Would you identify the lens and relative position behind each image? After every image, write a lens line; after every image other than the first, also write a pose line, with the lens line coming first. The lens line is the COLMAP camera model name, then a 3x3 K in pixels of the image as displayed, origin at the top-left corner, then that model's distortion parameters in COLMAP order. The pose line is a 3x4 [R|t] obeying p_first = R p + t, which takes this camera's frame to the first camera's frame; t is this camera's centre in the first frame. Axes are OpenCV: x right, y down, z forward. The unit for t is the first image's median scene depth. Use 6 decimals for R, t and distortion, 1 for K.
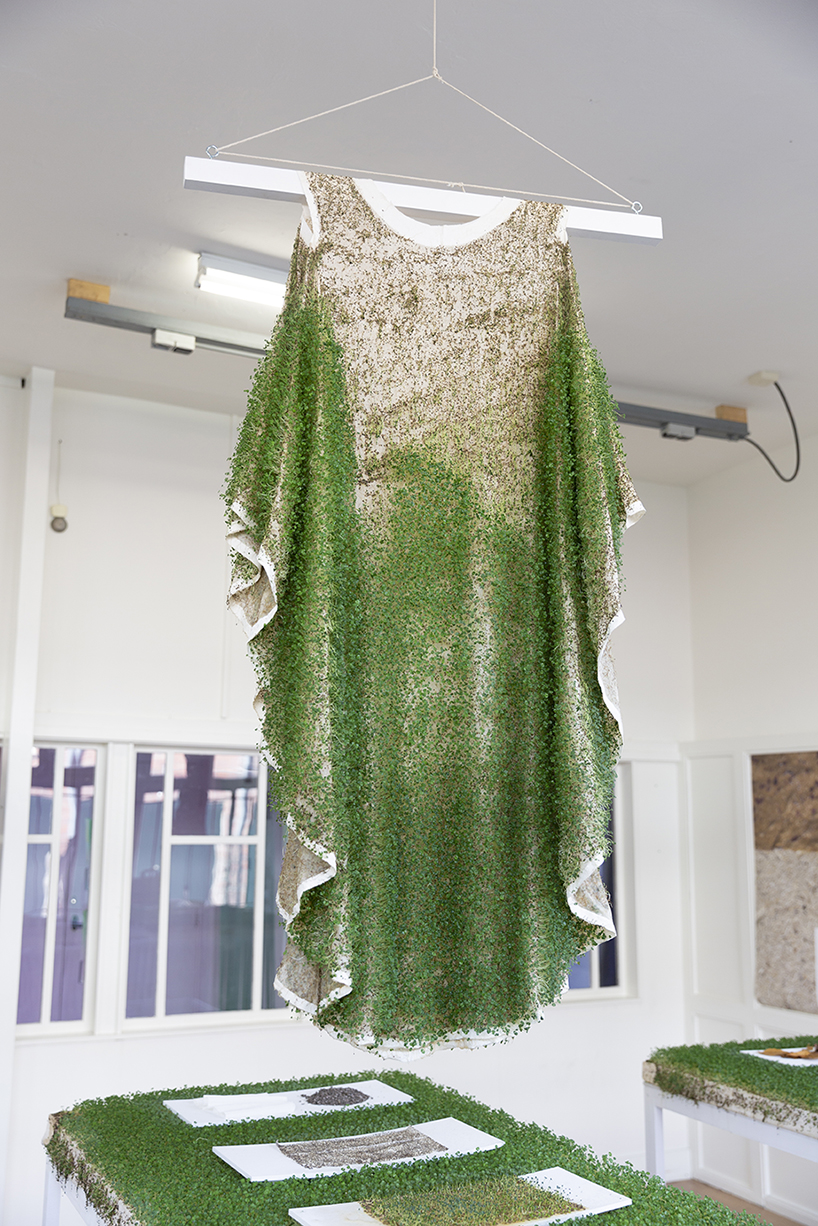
lens RADIAL K [[1215.1, 0, 407.8], [0, 1215.1, 614.7], [0, 0, 1]] dist [0.023692, 0.000000]
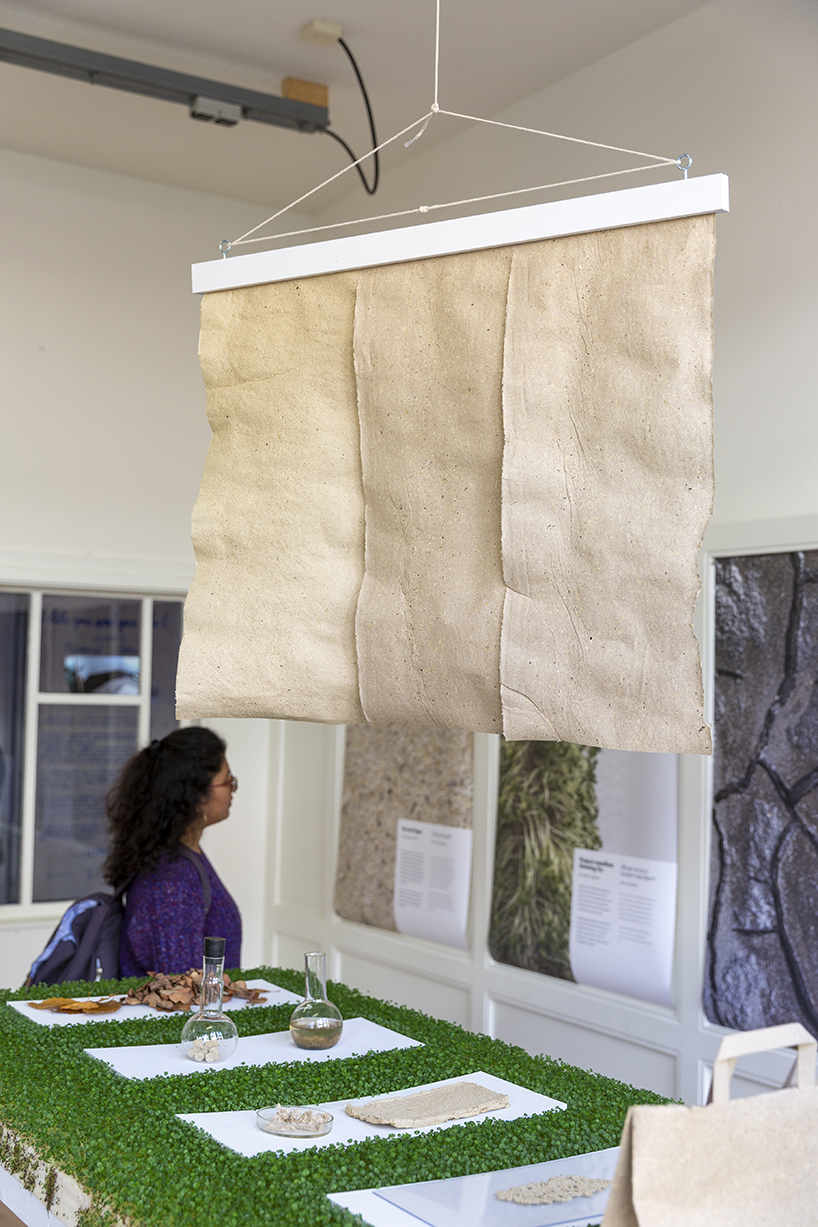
lens RADIAL K [[1502.4, 0, 410.2], [0, 1502.4, 613.0], [0, 0, 1]] dist [0.005585, 0.000000]
pose [[0.993819, 0.019160, 0.109350, 0.236621], [-0.031966, 0.992666, 0.116590, 0.026853], [-0.106314, -0.119365, 0.987142, 0.116555]]
